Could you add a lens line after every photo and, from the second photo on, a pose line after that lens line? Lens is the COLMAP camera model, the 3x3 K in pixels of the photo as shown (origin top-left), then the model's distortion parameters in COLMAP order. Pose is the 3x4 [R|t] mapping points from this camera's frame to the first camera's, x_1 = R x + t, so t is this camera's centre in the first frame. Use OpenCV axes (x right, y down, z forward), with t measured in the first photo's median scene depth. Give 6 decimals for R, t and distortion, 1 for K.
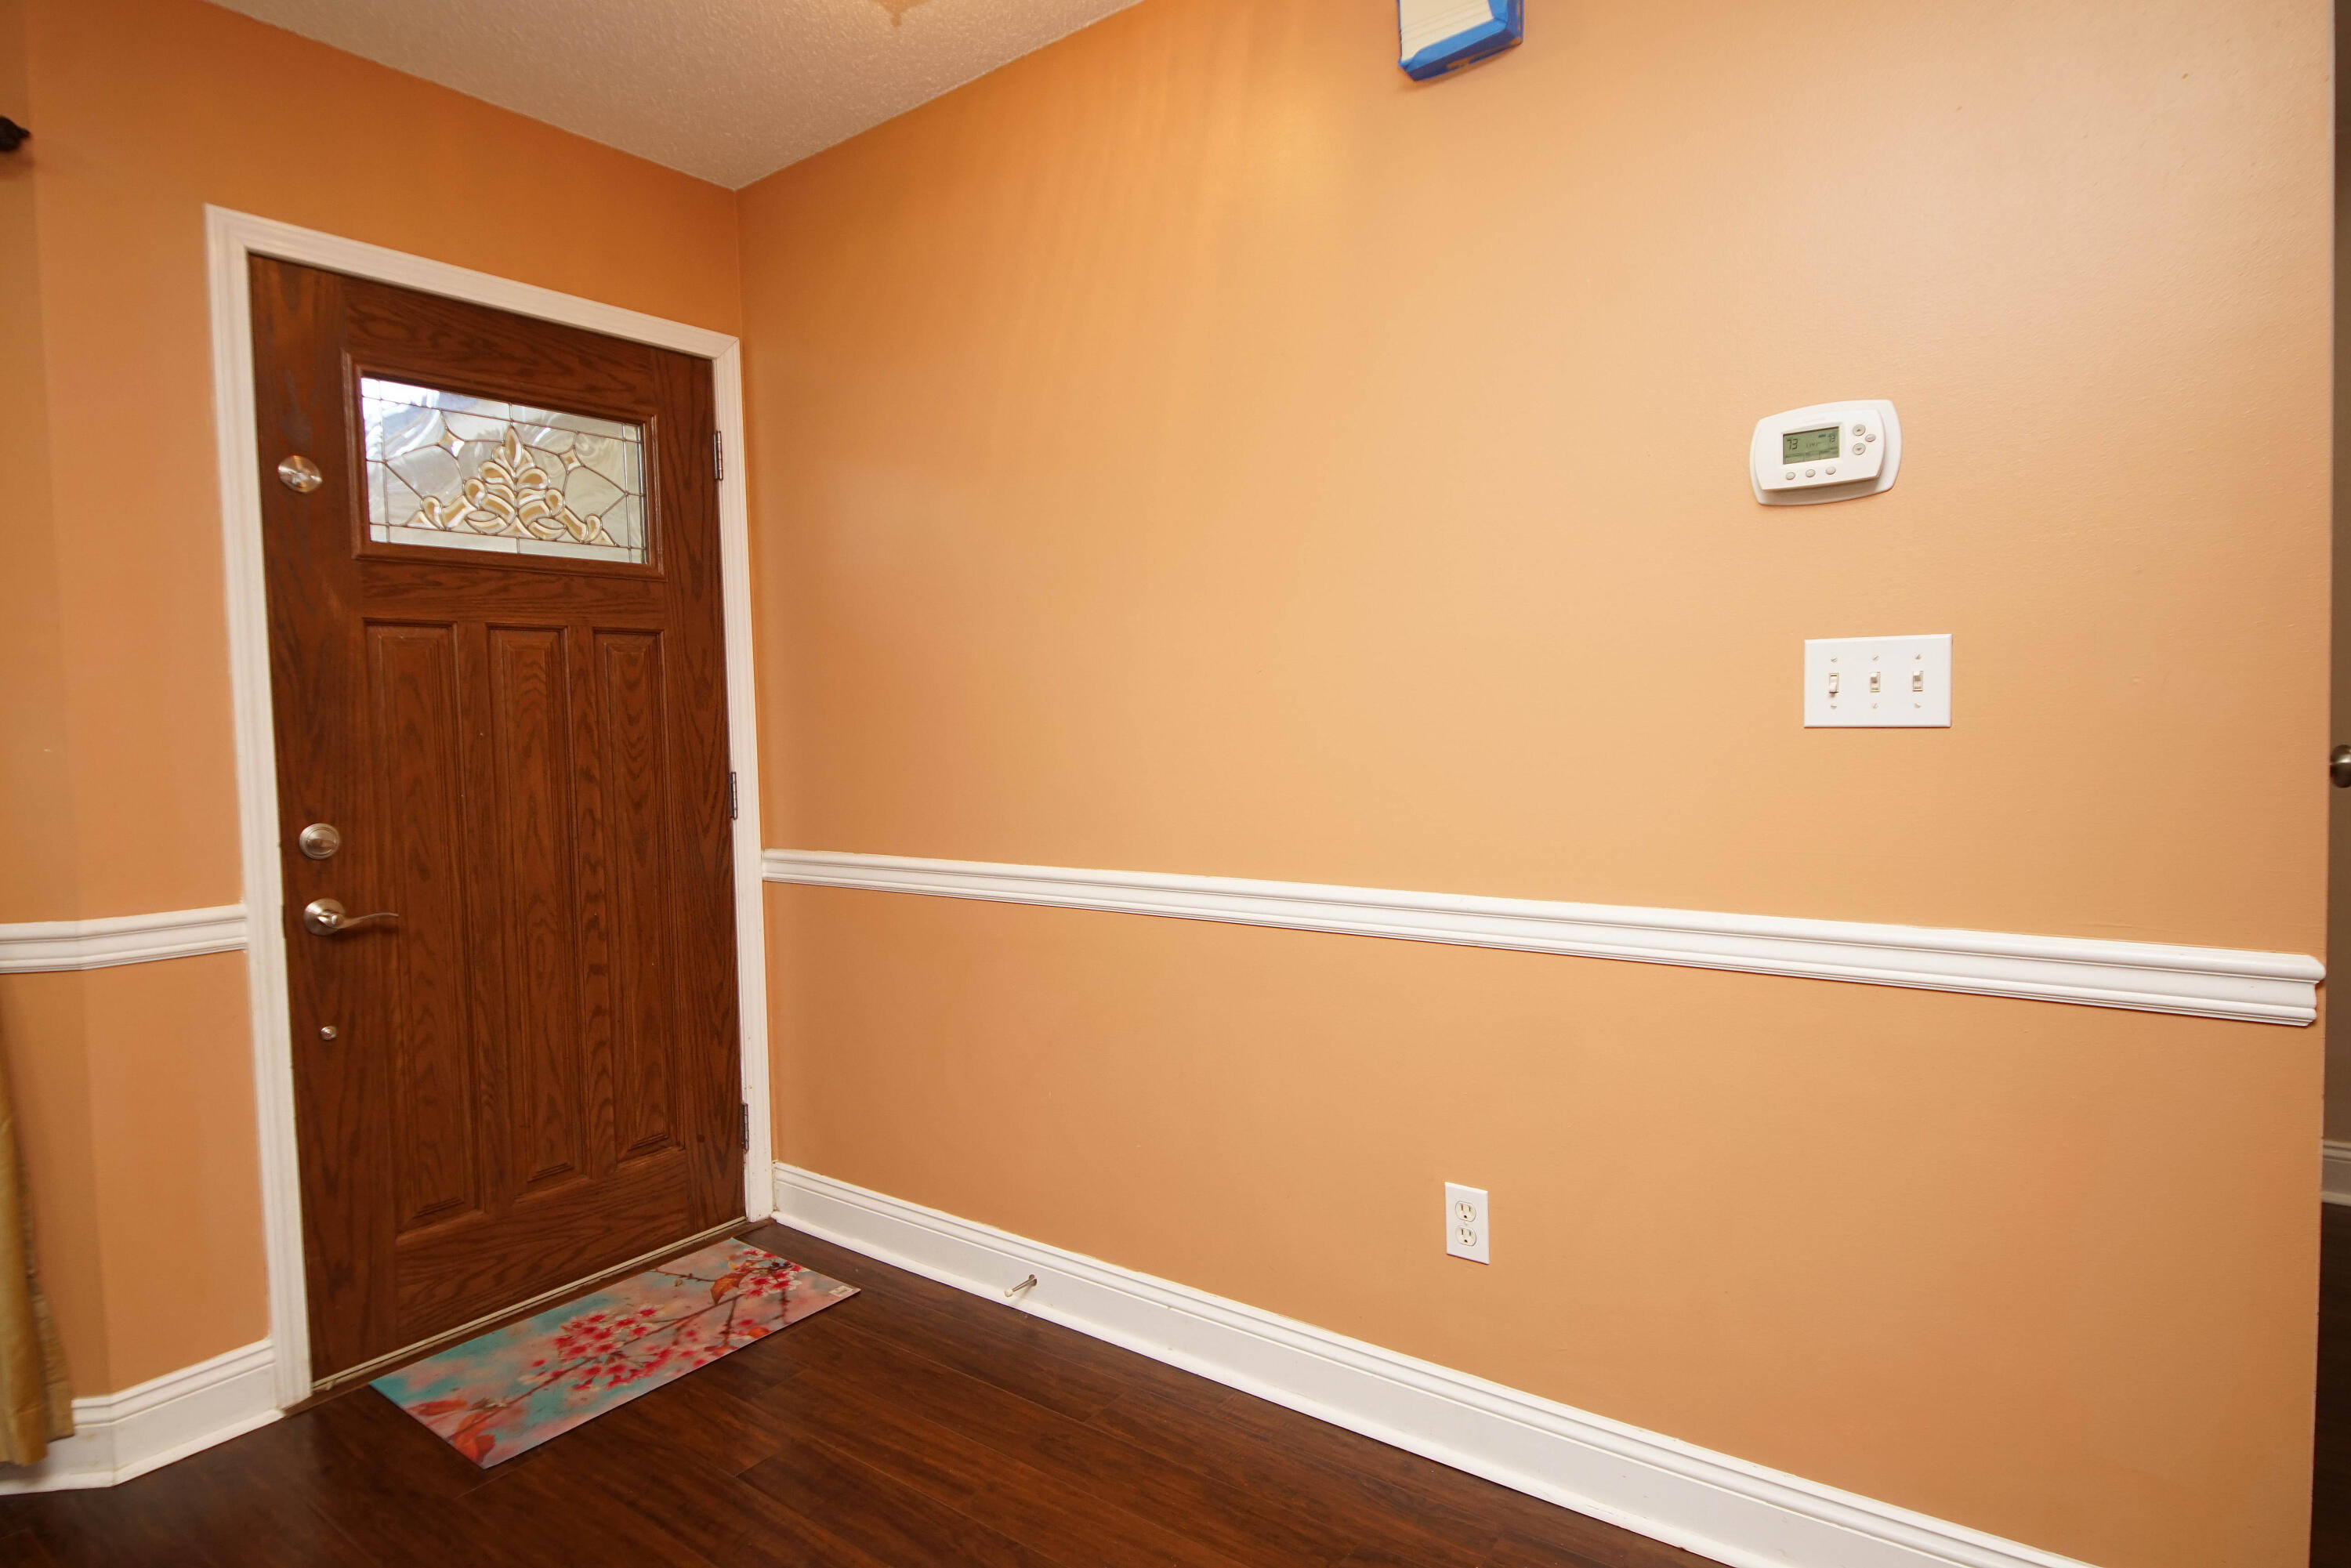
lens RADIAL K [[1268.5, 0, 1160.2], [0, 1268.5, 767.3], [0, 0, 1]] dist [0.030376, -0.028113]
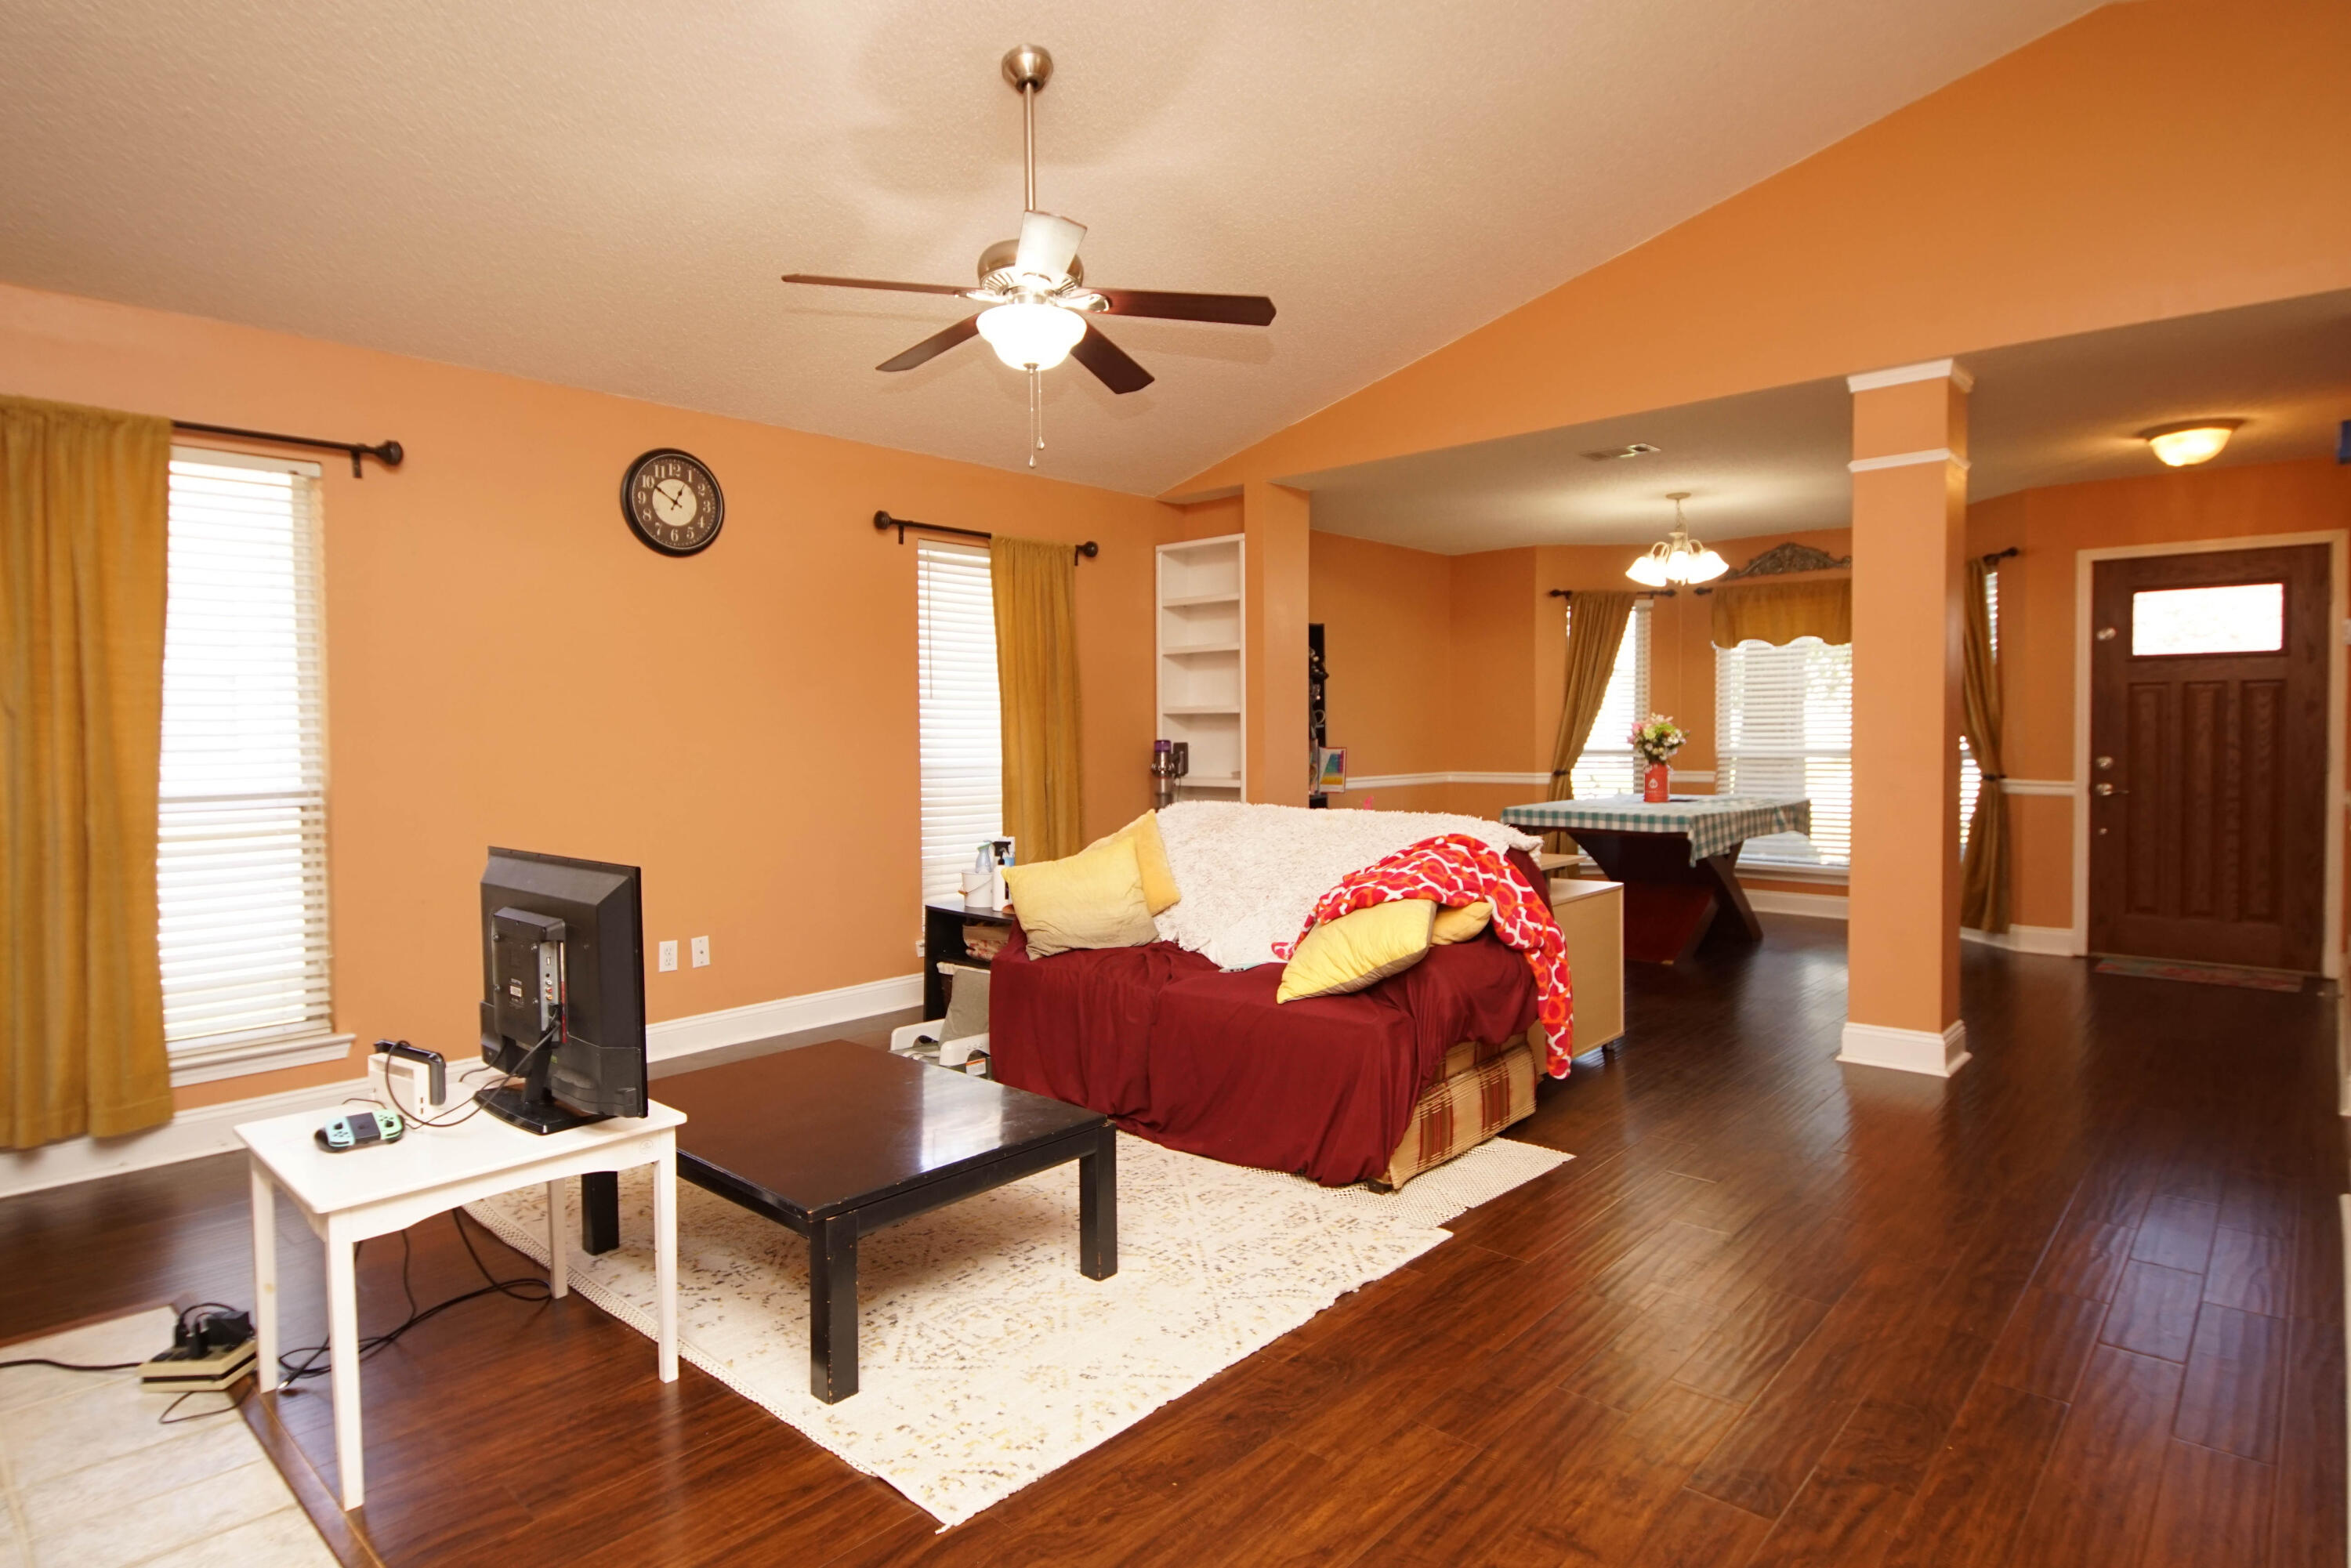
lens RADIAL K [[1268.5, 0, 1138.3], [0, 1268.5, 763.1], [0, 0, 1]] dist [0.030376, -0.028113]
pose [[-0.115959, 0.055473, -0.991704, 2.250305], [-0.029686, 0.997800, 0.059285, -0.043342], [0.992810, 0.036315, -0.114057, -0.750493]]
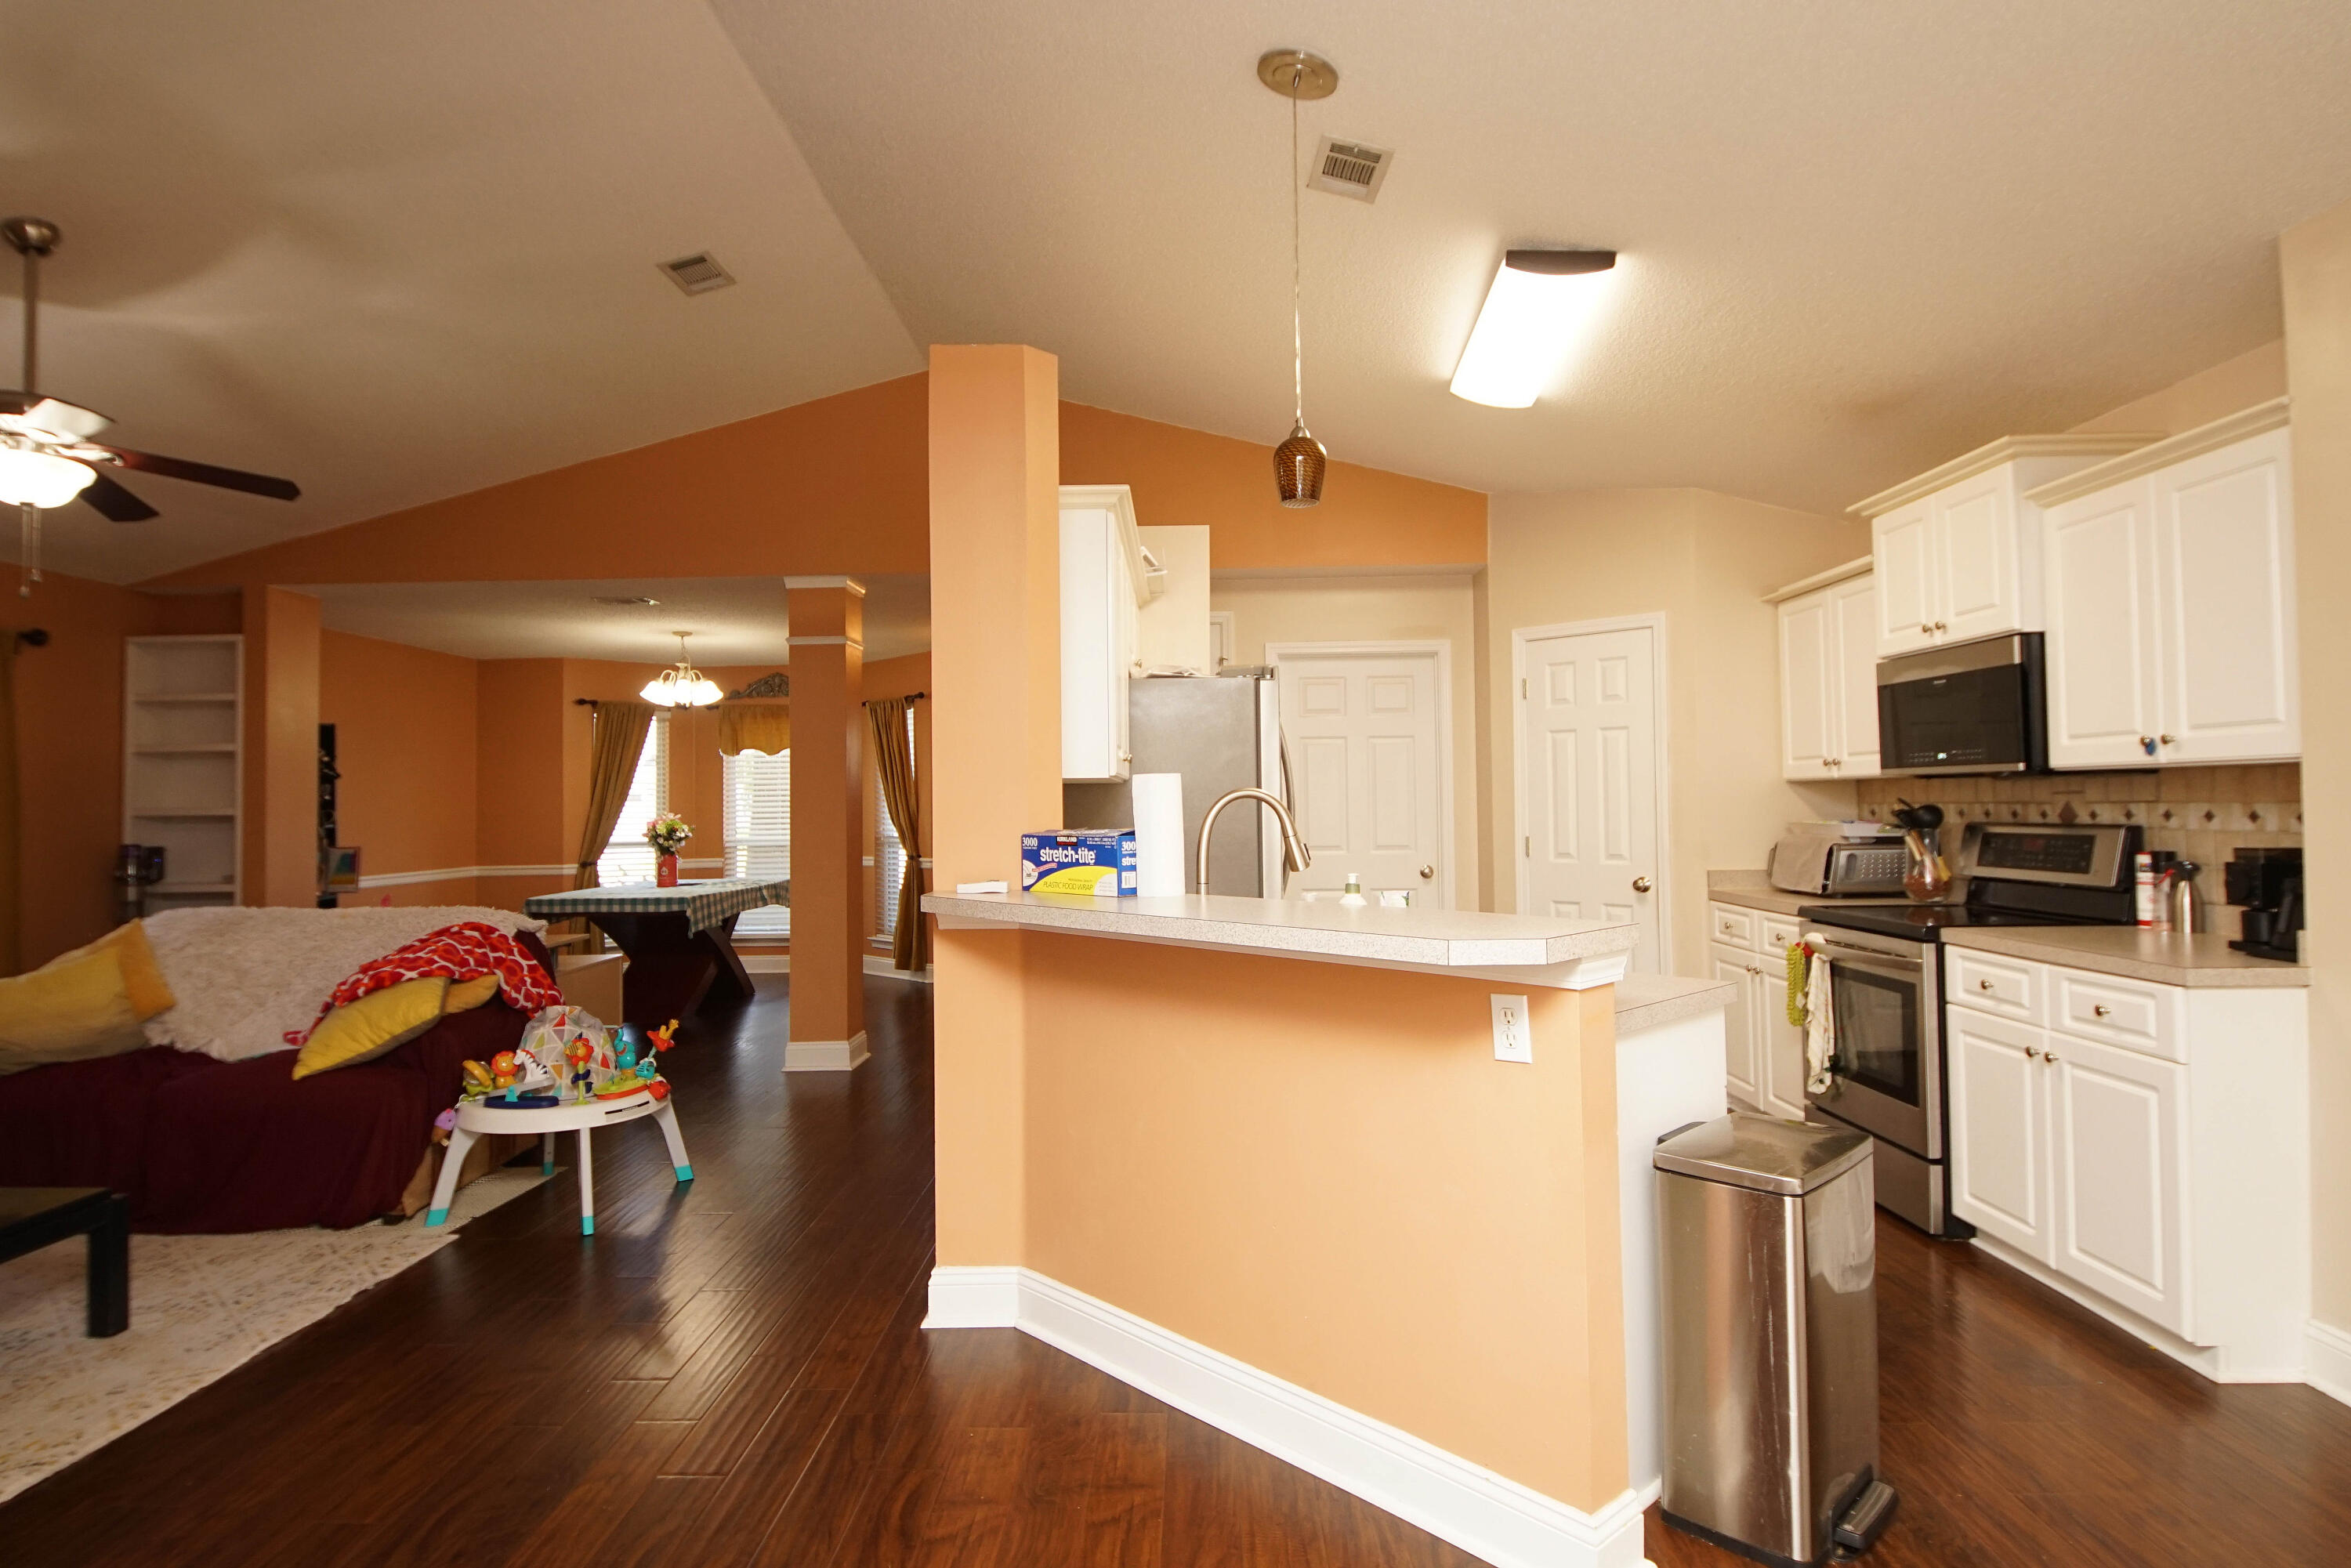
lens RADIAL K [[1268.5, 0, 1162.2], [0, 1268.5, 768.1], [0, 0, 1]] dist [0.030376, -0.028113]
pose [[0.572185, -0.001893, -0.820122, 2.822497], [-0.037184, 0.998909, -0.028248, -0.090146], [0.819281, 0.046659, 0.571491, -0.791881]]
